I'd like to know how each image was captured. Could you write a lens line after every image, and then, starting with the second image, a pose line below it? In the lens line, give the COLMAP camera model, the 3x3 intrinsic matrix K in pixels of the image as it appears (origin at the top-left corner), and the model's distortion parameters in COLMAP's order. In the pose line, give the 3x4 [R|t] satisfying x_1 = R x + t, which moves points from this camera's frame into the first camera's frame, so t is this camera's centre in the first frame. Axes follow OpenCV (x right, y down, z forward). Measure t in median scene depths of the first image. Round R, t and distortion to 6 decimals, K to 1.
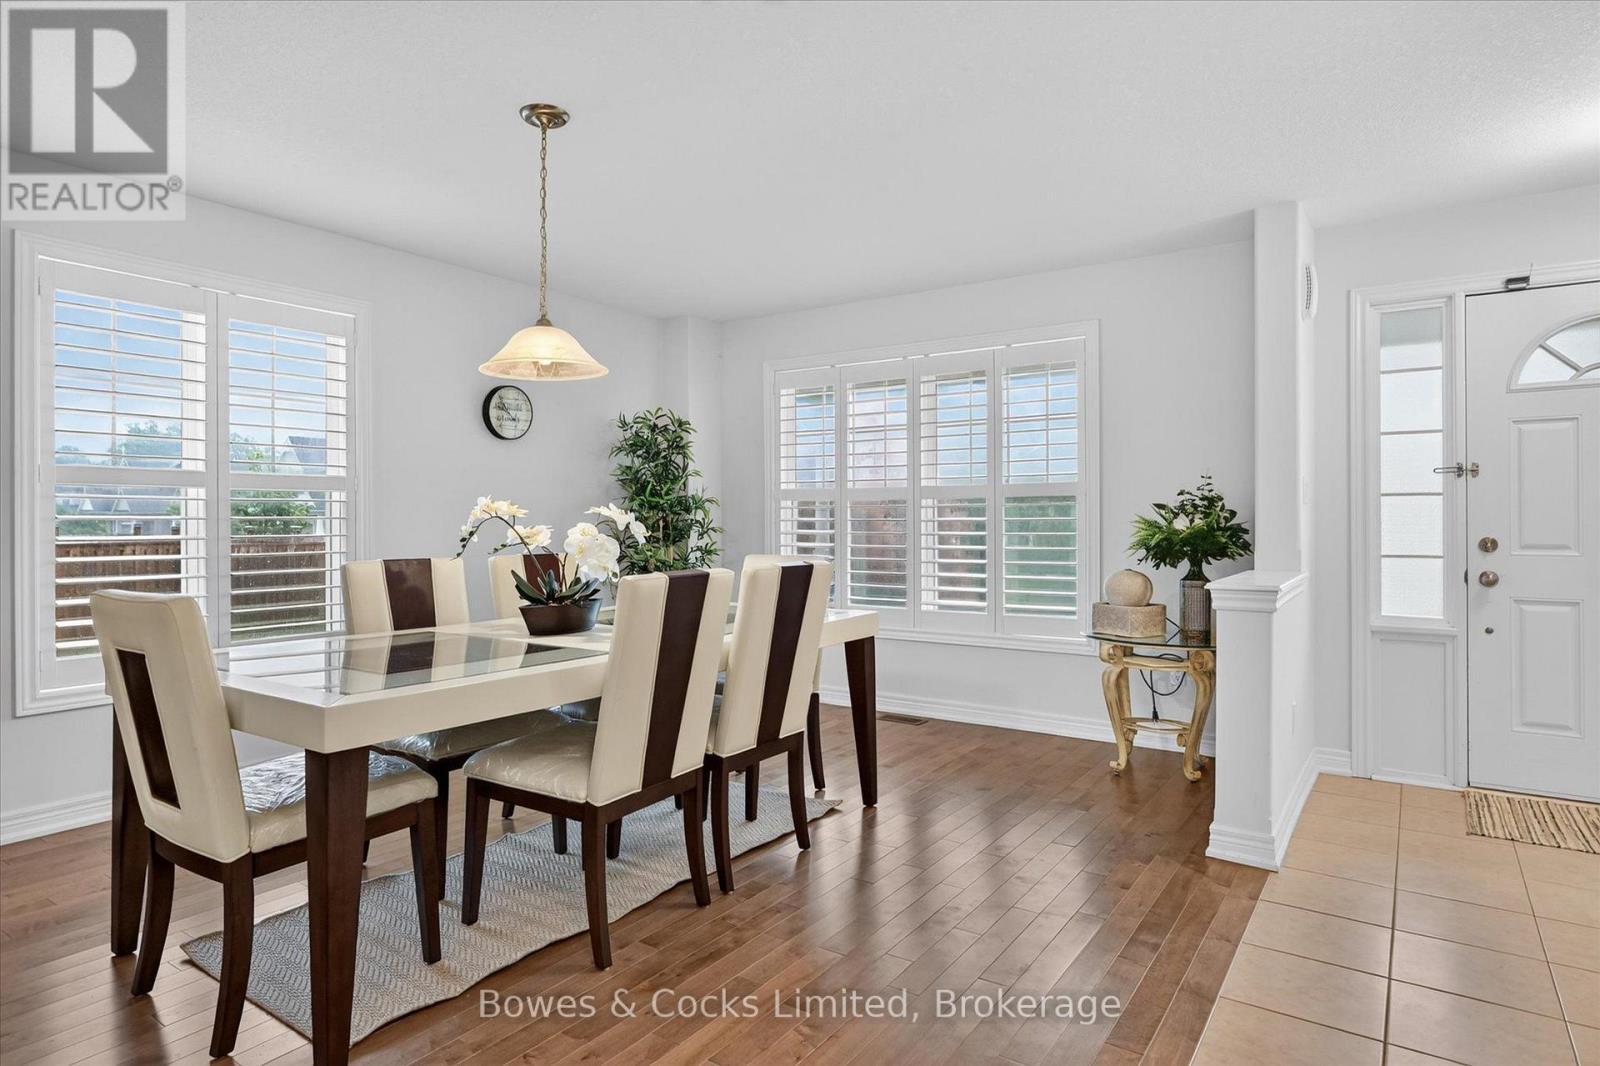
lens RADIAL K [[910.1, 0, 795.1], [0, 910.1, 517.8], [0, 0, 1]] dist [-0.000533, -0.000174]
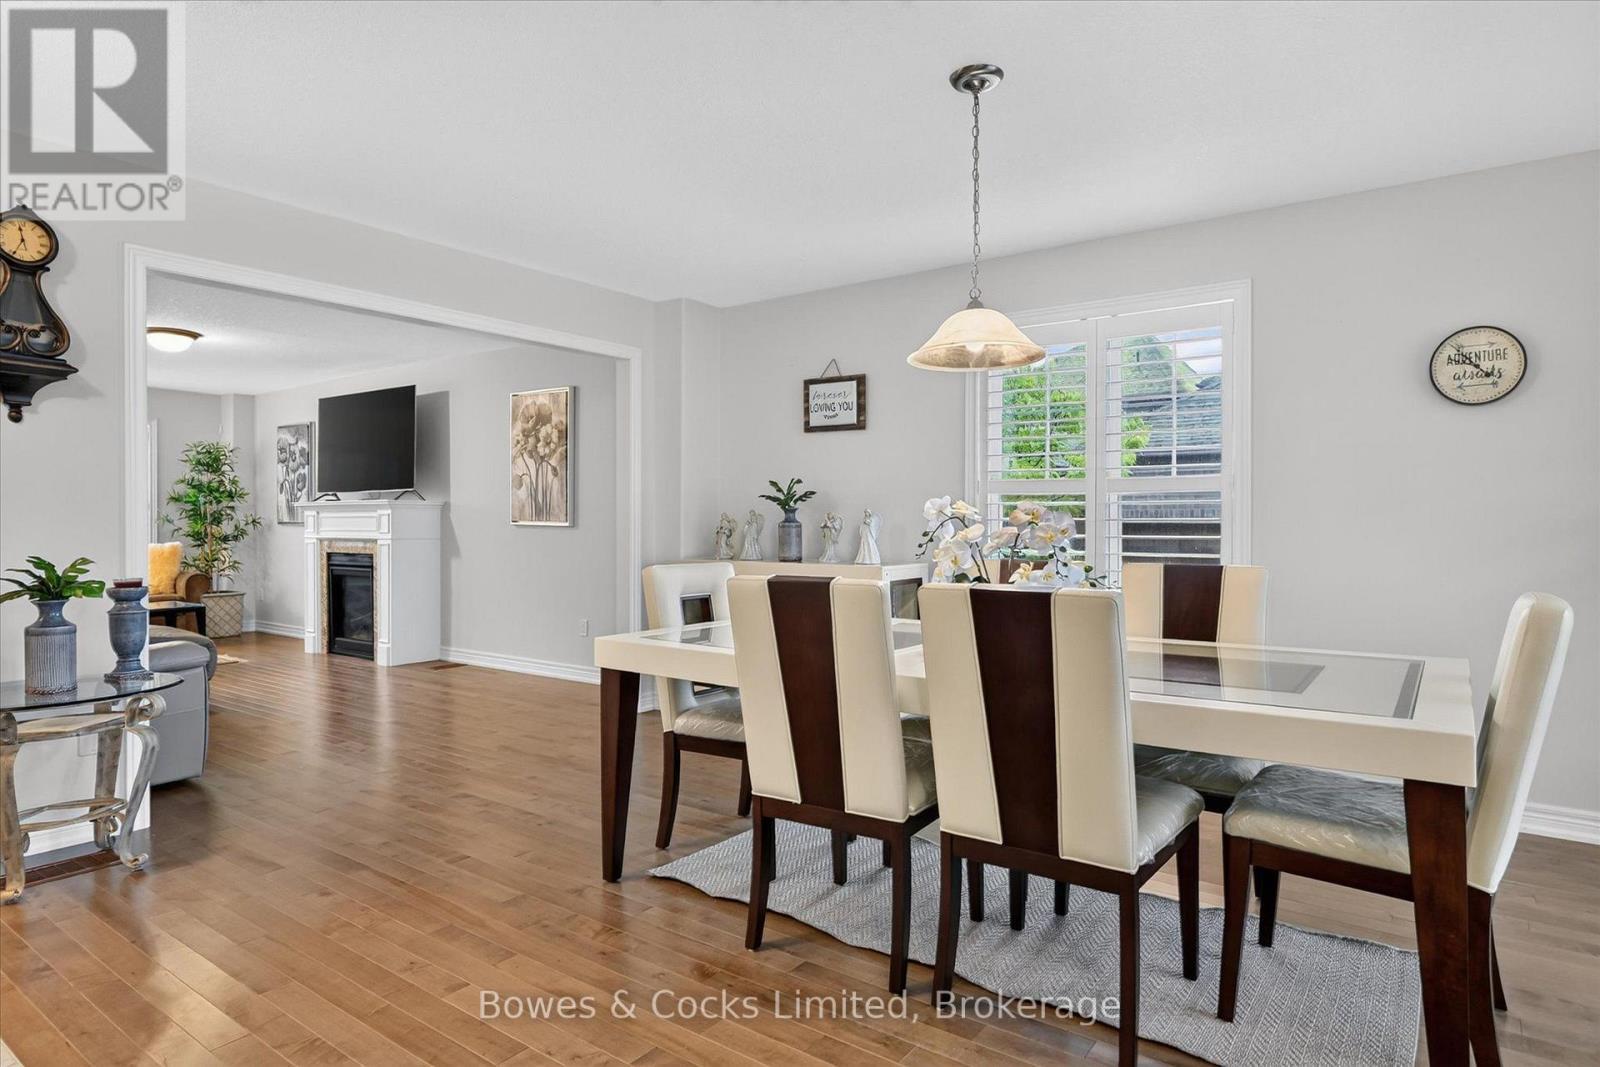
lens RADIAL K [[842.5, 0, 802.7], [0, 842.5, 523.8], [0, 0, 1]] dist [0.004150, -0.000429]
pose [[0.009722, 0.002478, -0.999950, 0.506023], [0.005327, 0.999983, 0.002530, 0.004331], [0.999939, -0.005351, 0.009709, 0.713072]]
